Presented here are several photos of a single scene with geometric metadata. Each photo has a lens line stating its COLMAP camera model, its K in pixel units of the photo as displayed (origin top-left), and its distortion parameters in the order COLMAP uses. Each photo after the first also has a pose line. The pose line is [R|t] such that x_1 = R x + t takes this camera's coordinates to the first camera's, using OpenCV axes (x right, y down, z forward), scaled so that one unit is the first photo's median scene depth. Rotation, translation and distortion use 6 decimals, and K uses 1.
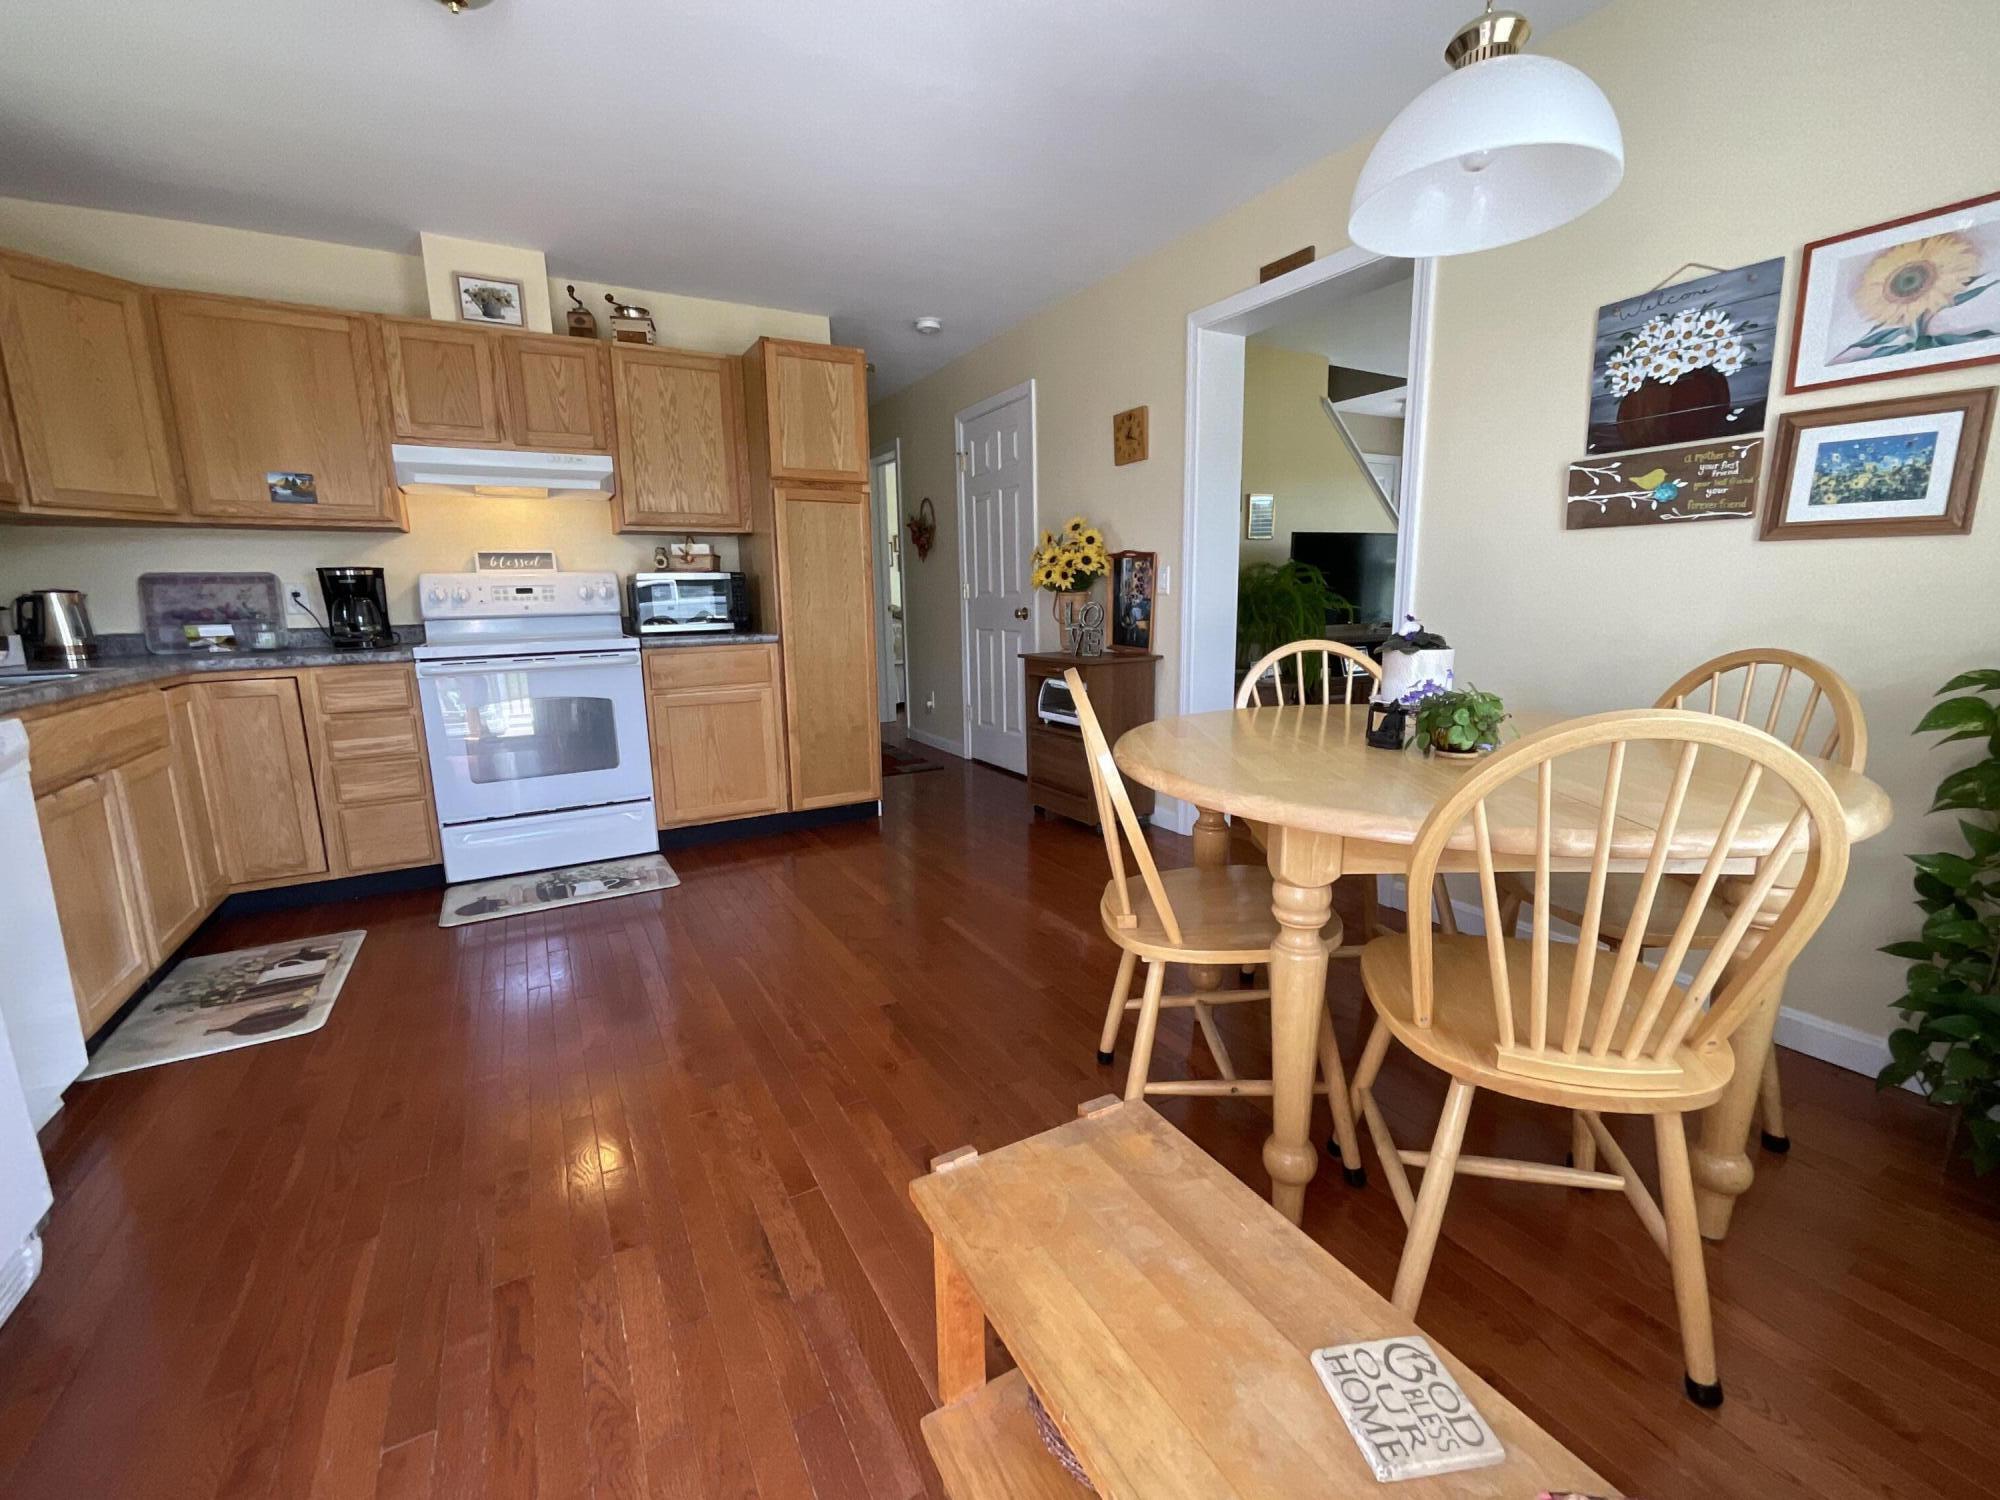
lens RADIAL K [[835.2, 0, 1001.0], [0, 835.2, 742.2], [0, 0, 1]] dist [0.002788, 0.000288]
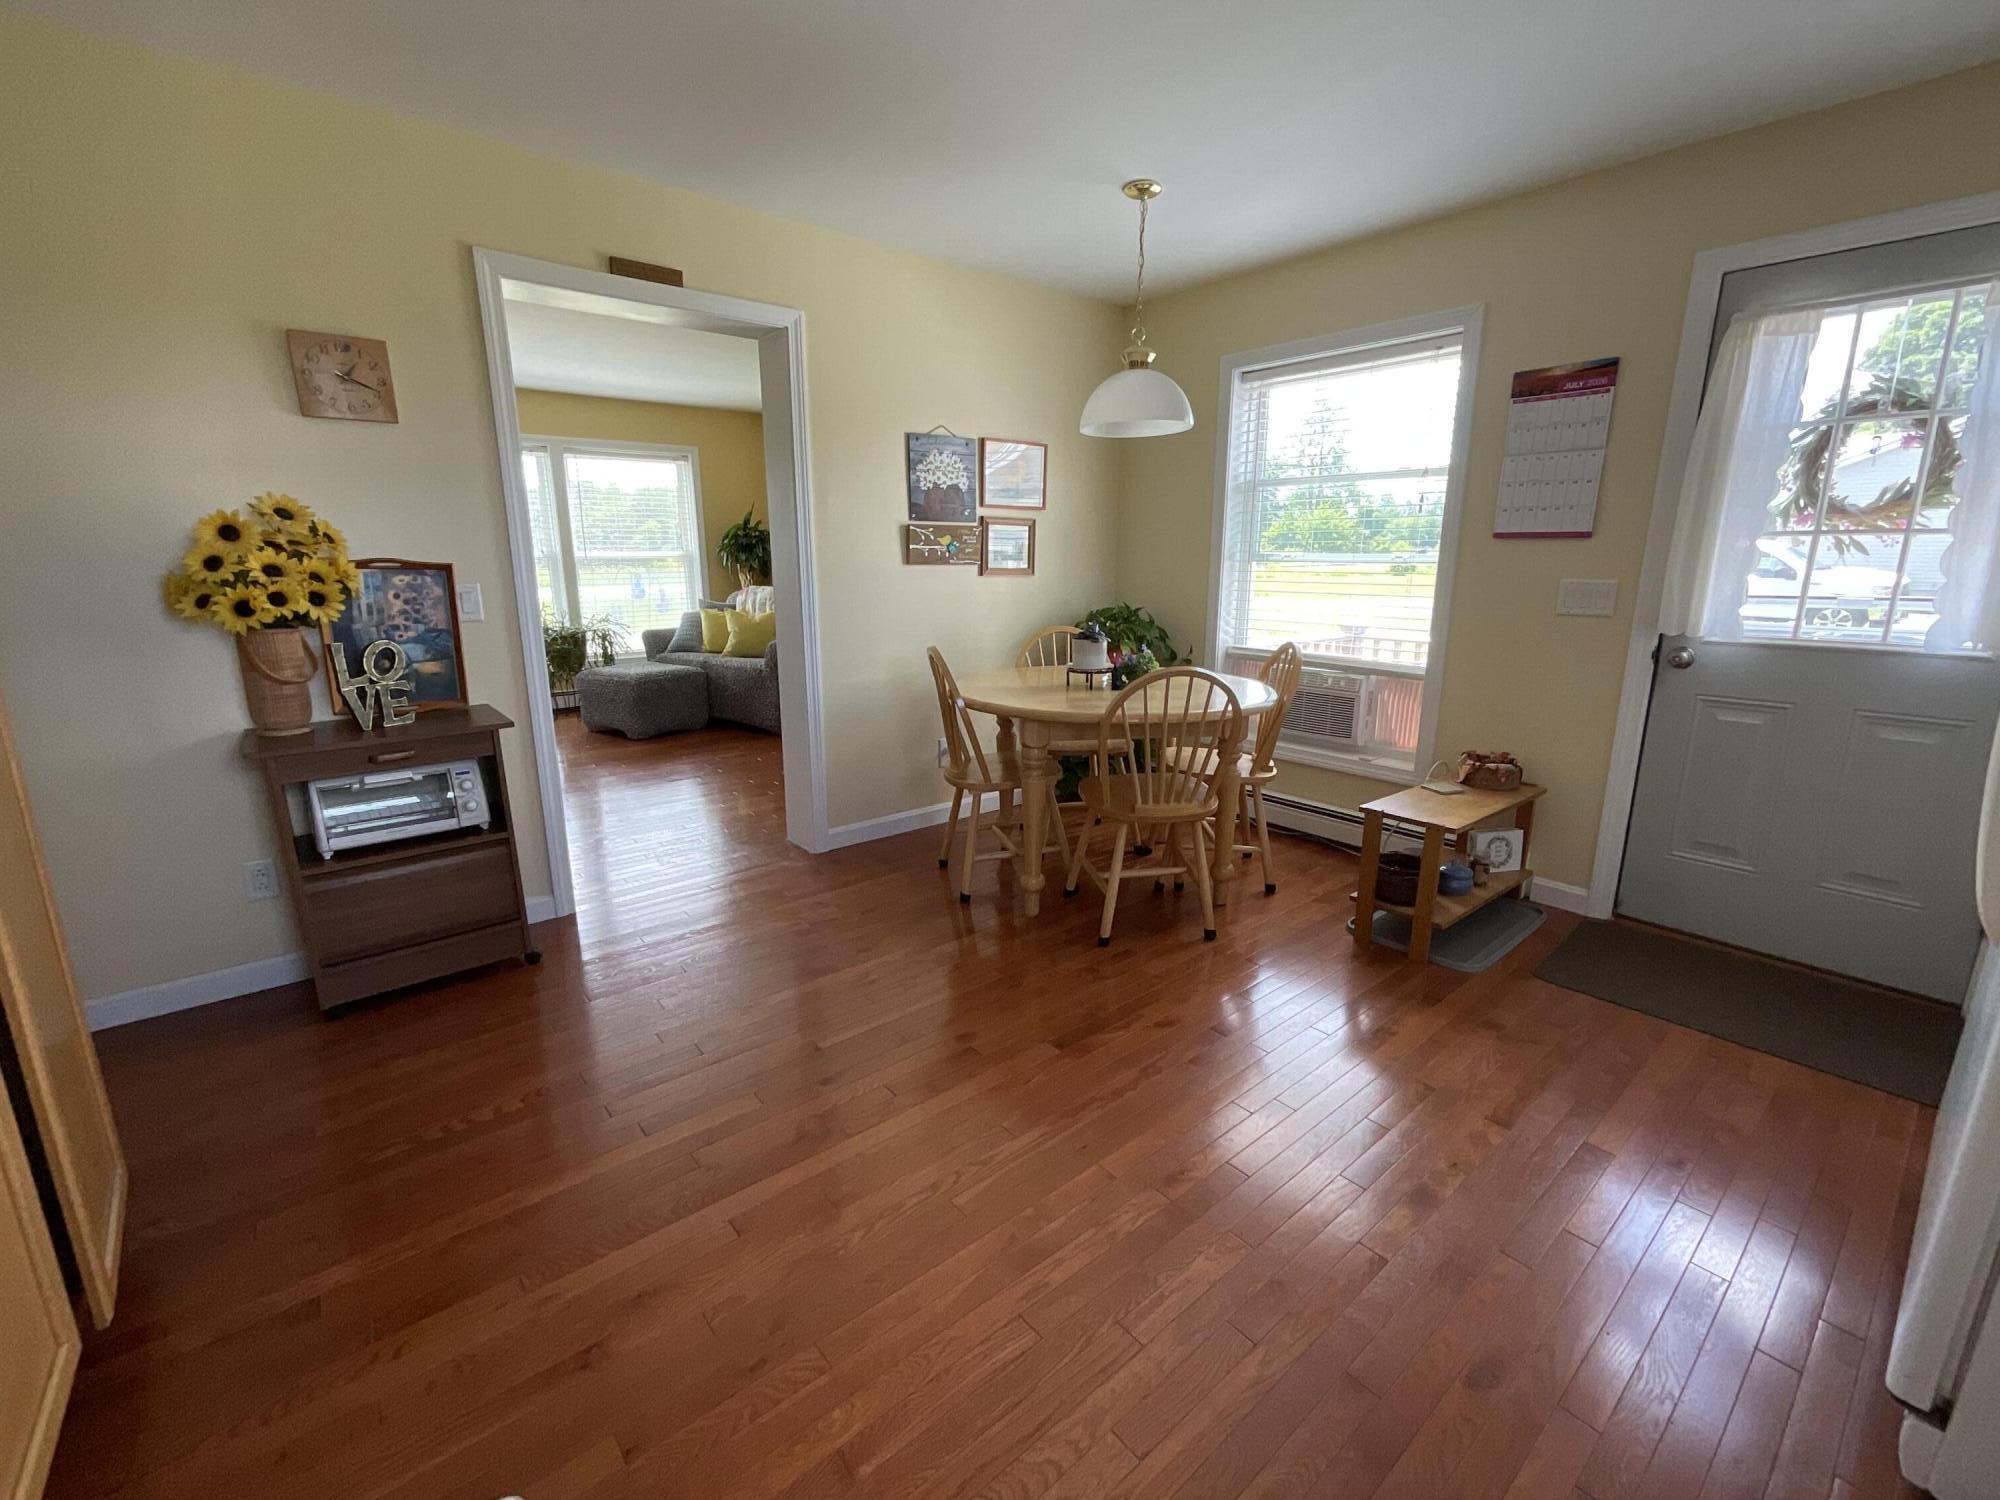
lens RADIAL K [[835.2, 0, 1001.0], [0, 835.2, 742.2], [0, 0, 1]] dist [0.002788, 0.000288]
pose [[-0.166936, -0.194770, 0.966539, -1.057675], [0.184445, 0.956820, 0.224668, -0.272209], [-0.968562, 0.215778, -0.123803, 1.173141]]
